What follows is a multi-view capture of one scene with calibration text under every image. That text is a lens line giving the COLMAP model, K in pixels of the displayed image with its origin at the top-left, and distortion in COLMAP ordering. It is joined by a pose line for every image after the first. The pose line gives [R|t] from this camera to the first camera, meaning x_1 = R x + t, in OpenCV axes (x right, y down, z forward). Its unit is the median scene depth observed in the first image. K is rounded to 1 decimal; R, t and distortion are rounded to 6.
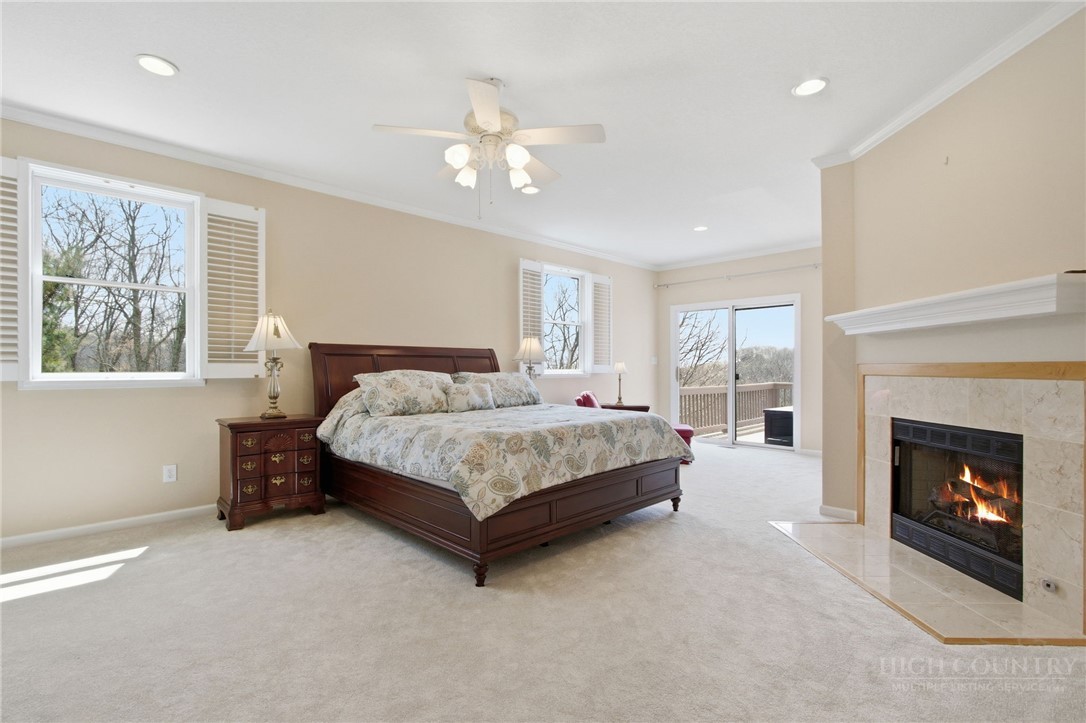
lens RADIAL K [[500.4, 0, 536.6], [0, 500.4, 366.5], [0, 0, 1]] dist [0.000135, -0.000006]
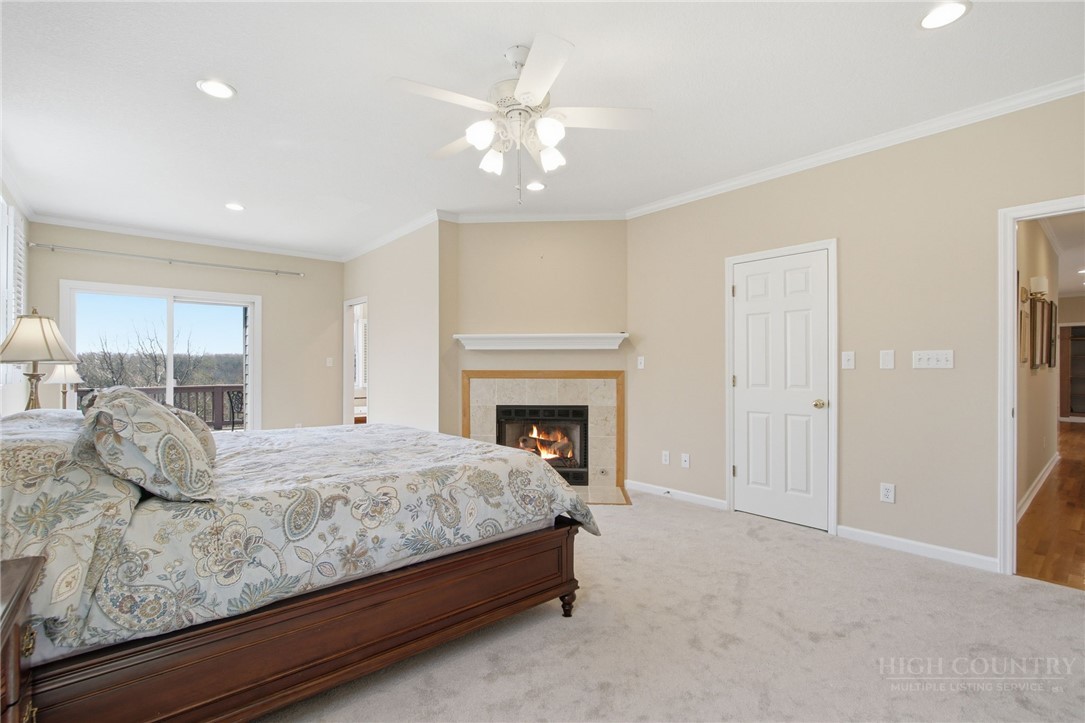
lens RADIAL K [[479.6, 0, 543.7], [0, 479.6, 366.9], [0, 0, 1]] dist [-0.000740, -0.000097]
pose [[0.083401, 0.002031, 0.996514, -0.843270], [-0.002863, 0.999994, -0.001798, -0.015961], [-0.996512, -0.002703, 0.083406, 0.818529]]
